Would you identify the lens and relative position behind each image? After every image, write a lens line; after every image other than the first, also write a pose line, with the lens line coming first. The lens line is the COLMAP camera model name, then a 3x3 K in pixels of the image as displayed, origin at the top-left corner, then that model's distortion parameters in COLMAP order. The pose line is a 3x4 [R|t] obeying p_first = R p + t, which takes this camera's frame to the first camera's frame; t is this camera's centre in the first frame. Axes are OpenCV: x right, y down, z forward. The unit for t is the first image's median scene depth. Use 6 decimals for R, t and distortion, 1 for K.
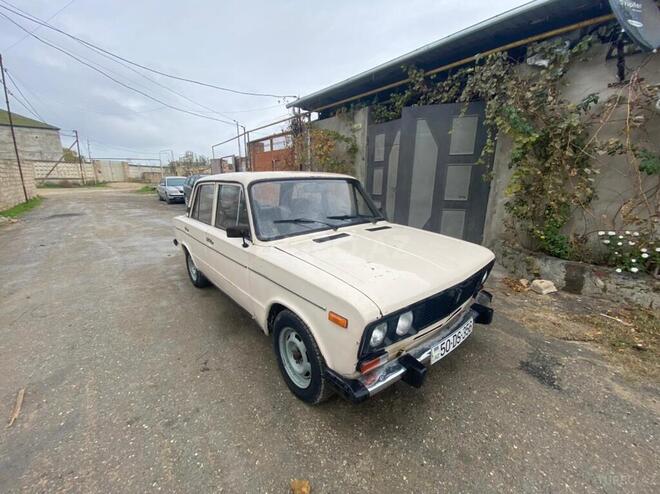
lens RADIAL K [[267.3, 0, 332.2], [0, 267.3, 247.1], [0, 0, 1]] dist [0.018403, -0.021036]
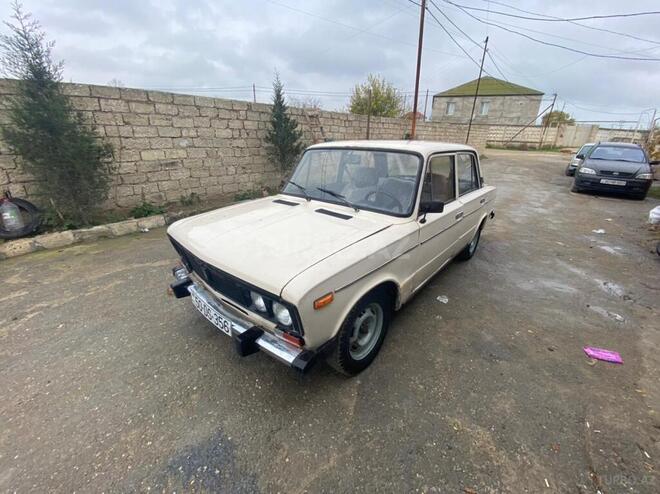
lens RADIAL K [[267.3, 0, 332.2], [0, 267.3, 247.1], [0, 0, 1]] dist [0.018403, -0.021036]
pose [[0.140463, 0.371819, -0.917617, 0.465459], [-0.257723, 0.908586, 0.328709, -0.118020], [0.955955, 0.190319, 0.223449, 0.395610]]
